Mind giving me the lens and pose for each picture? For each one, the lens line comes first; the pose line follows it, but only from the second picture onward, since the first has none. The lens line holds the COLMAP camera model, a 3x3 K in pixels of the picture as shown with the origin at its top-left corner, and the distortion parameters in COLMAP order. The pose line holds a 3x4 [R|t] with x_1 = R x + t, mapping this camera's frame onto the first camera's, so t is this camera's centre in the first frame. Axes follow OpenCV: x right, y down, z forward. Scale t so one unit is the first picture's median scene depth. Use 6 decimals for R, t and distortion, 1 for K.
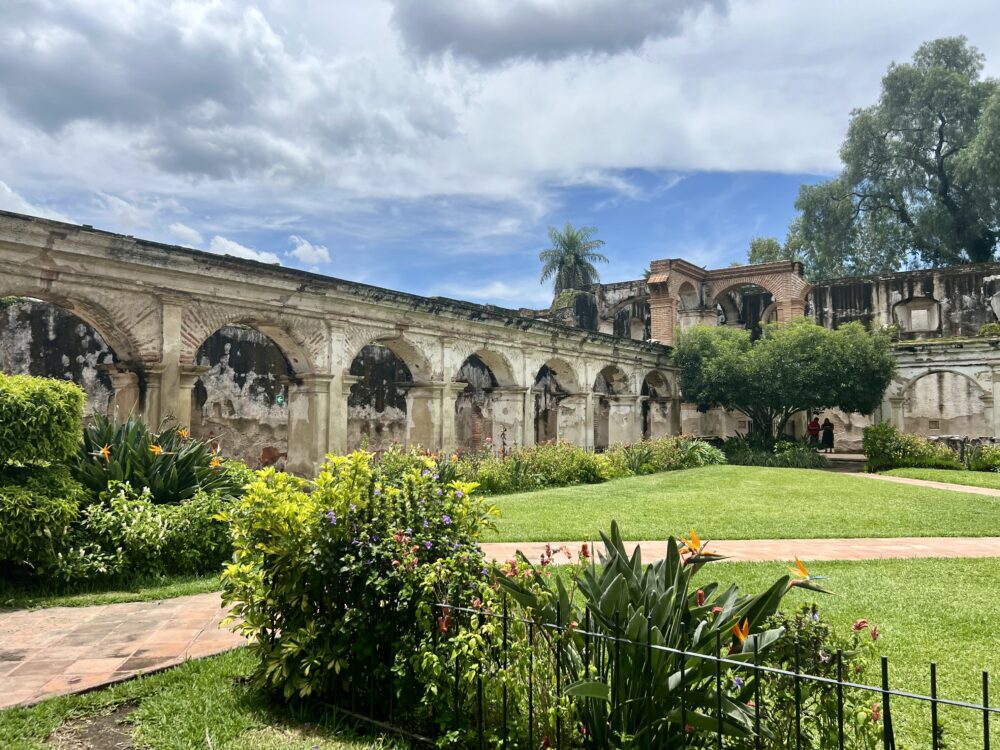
lens RADIAL K [[769.6, 0, 499.4], [0, 769.6, 376.4], [0, 0, 1]] dist [-0.004233, -0.003250]
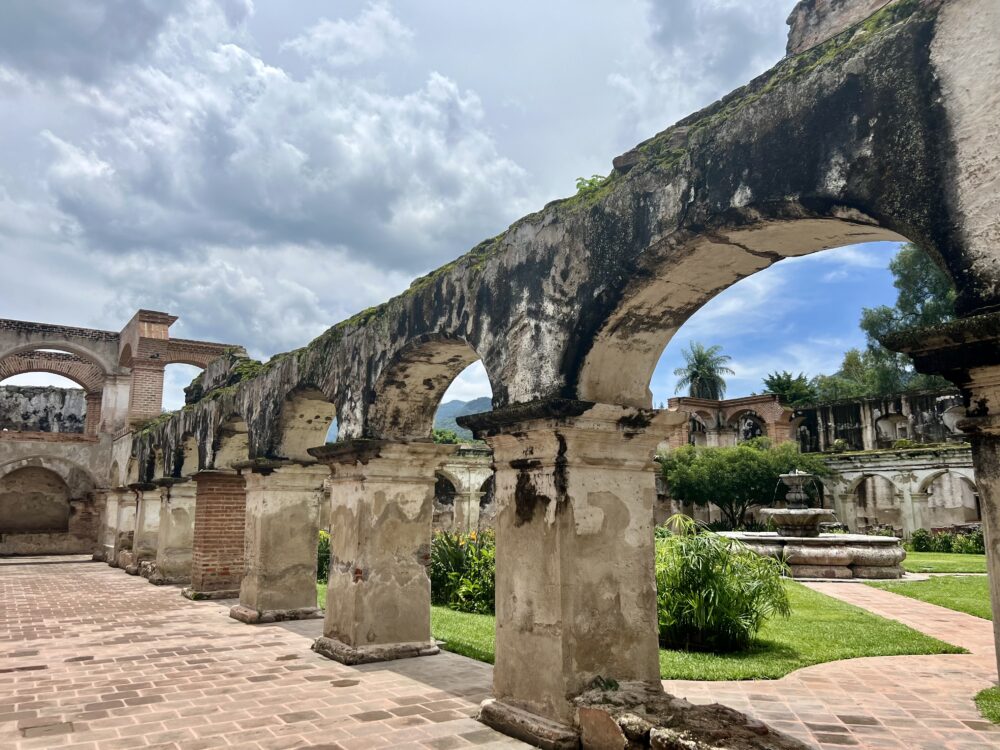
lens RADIAL K [[769.6, 0, 500.3], [0, 769.6, 374.8], [0, 0, 1]] dist [-0.004233, -0.003250]
pose [[0.949110, -0.056872, -0.309768, 0.337628], [0.020437, 0.992609, -0.119620, -0.028816], [0.314282, 0.107202, 0.943257, -0.433164]]
